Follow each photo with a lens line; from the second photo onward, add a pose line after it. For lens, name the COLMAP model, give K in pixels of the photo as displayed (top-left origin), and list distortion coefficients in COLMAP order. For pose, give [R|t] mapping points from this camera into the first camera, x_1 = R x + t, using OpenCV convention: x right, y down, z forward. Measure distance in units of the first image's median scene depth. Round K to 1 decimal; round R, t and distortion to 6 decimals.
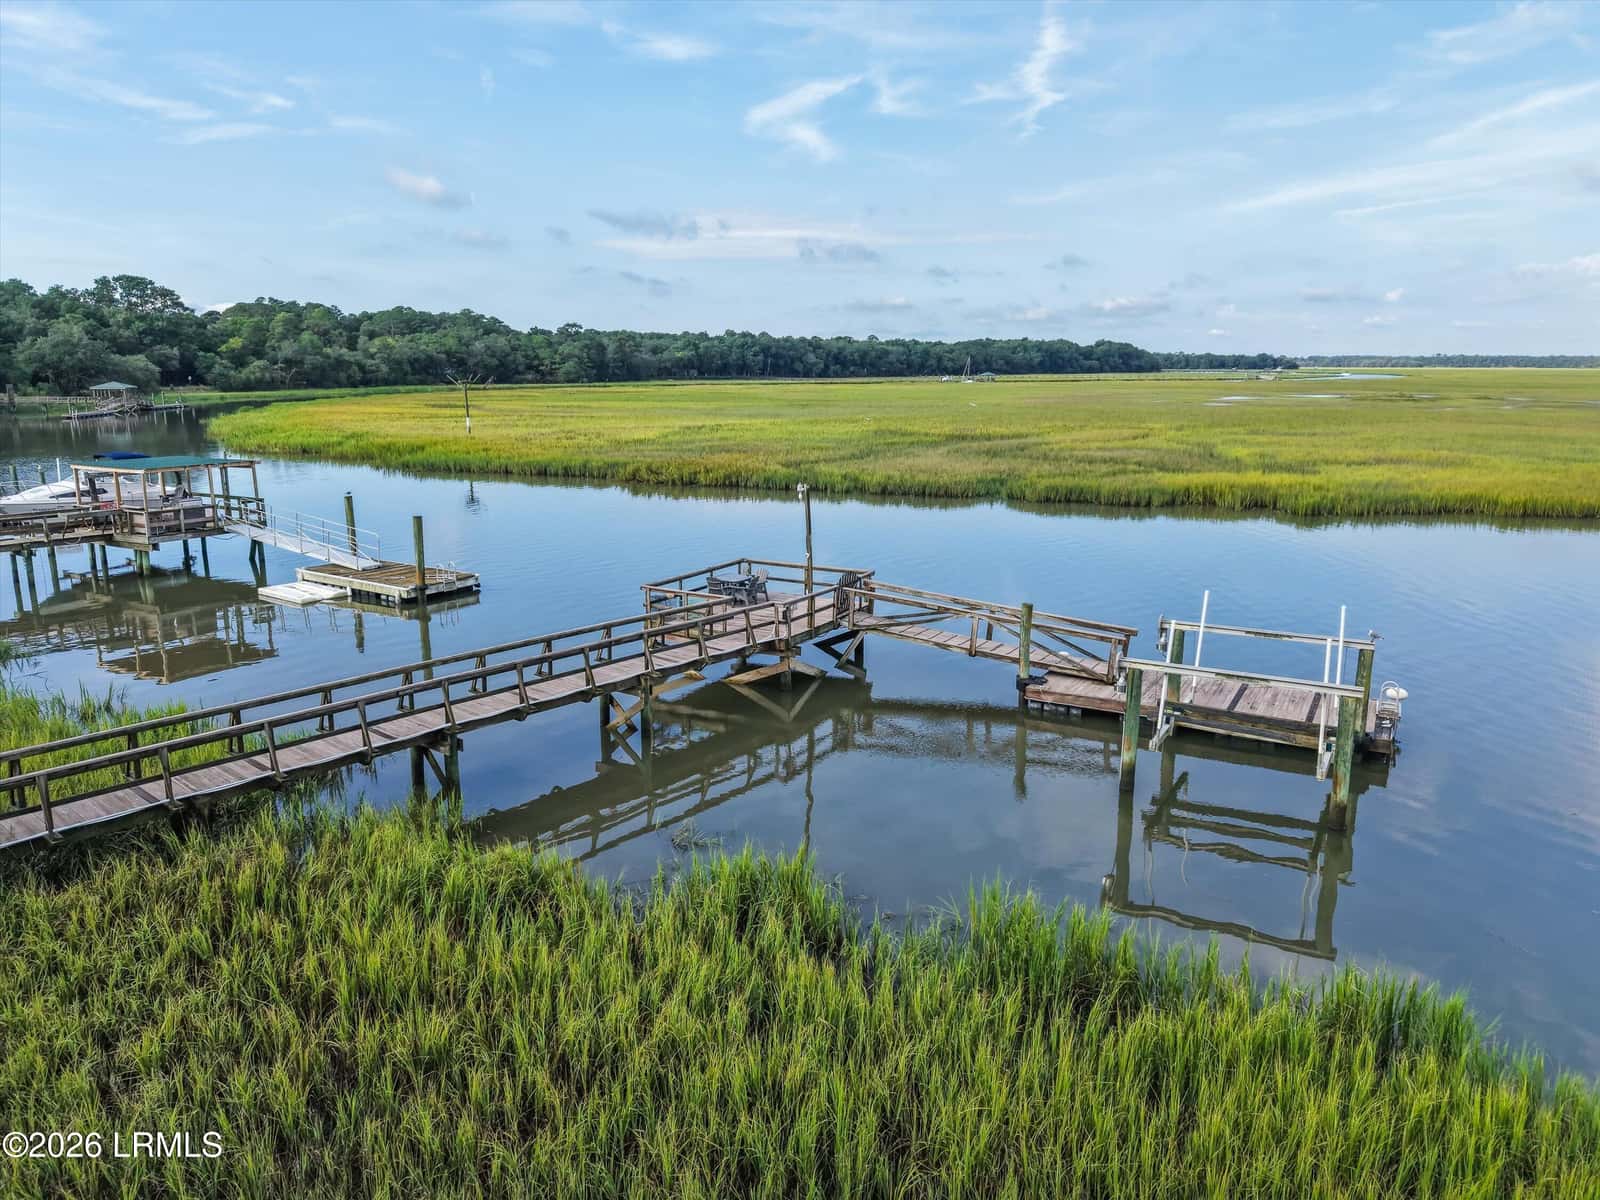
lens RADIAL K [[1107.0, 0, 800.0], [0, 1107.0, 600.0], [0, 0, 1]] dist [0.002298, -0.020812]
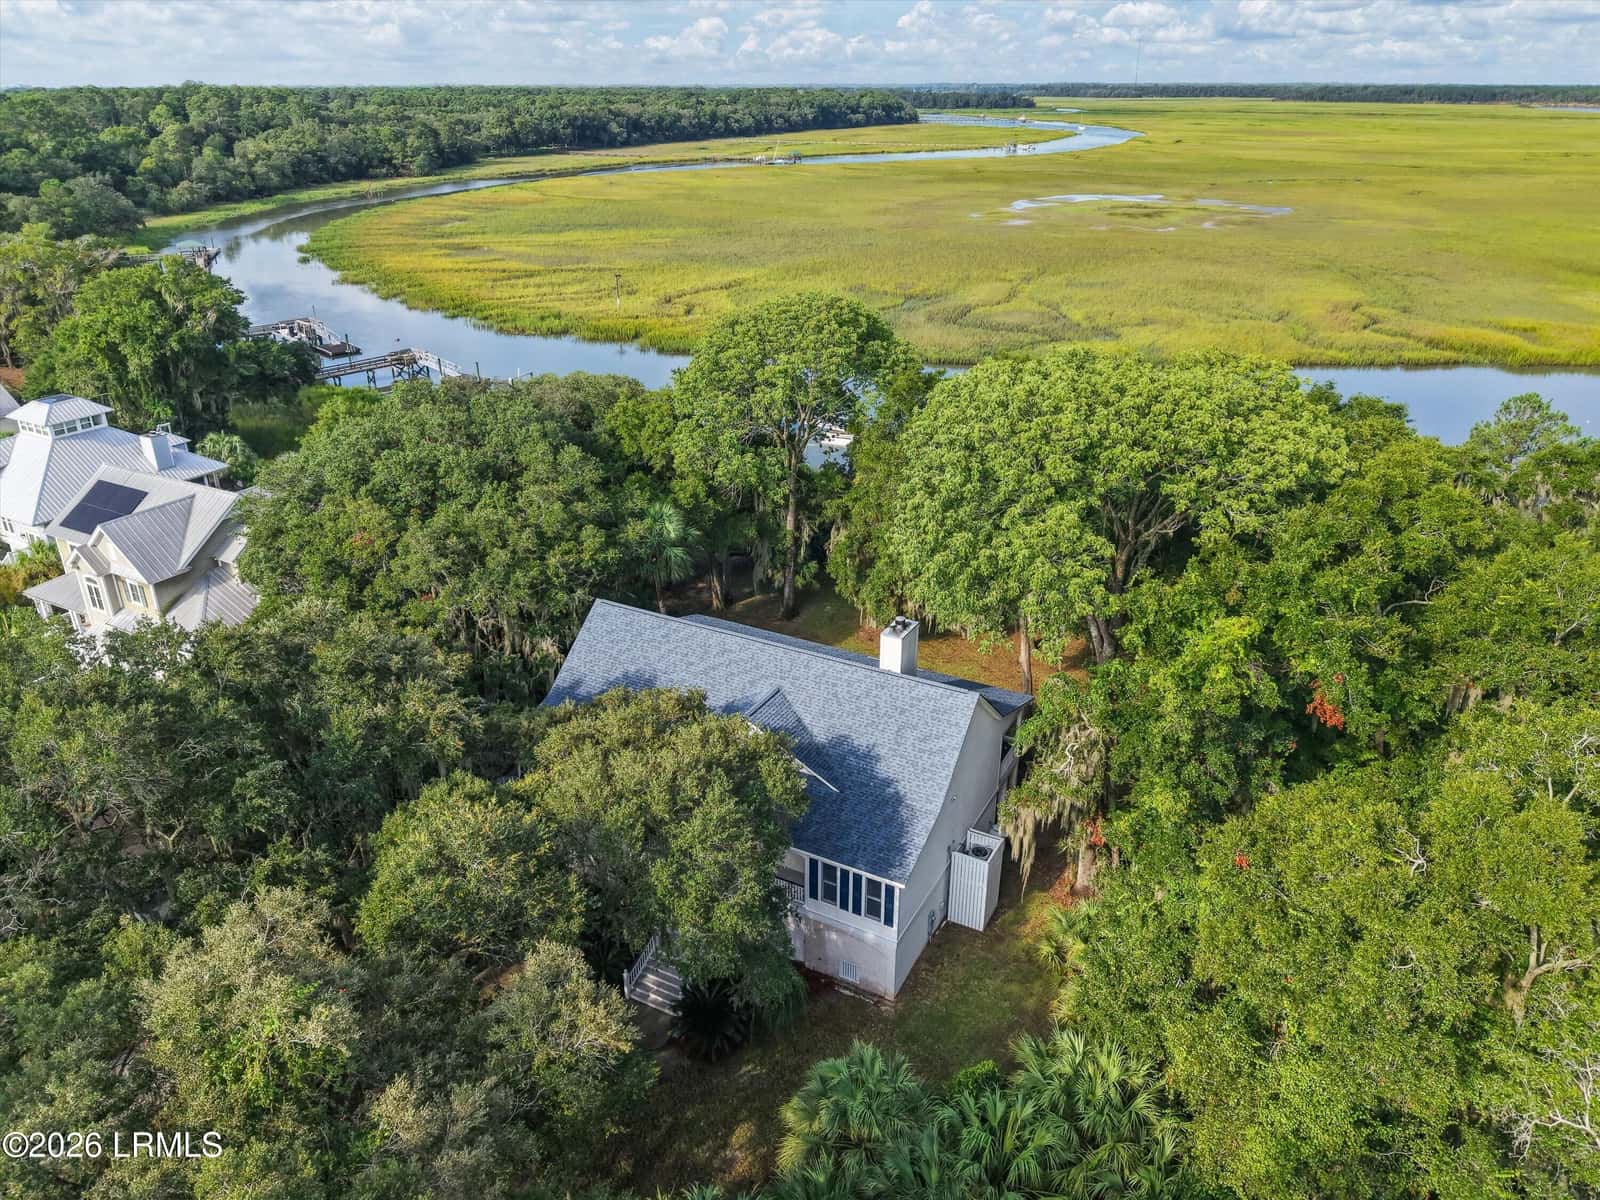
lens RADIAL K [[1108.7, 0, 800.0], [0, 1108.7, 600.0], [0, 0, 1]] dist [-0.005733, -0.005571]
pose [[0.973112, -0.098927, 0.208008, -0.116997], [0.049496, 0.971784, 0.230619, -0.026533], [-0.224953, -0.214122, 0.950551, -0.183972]]
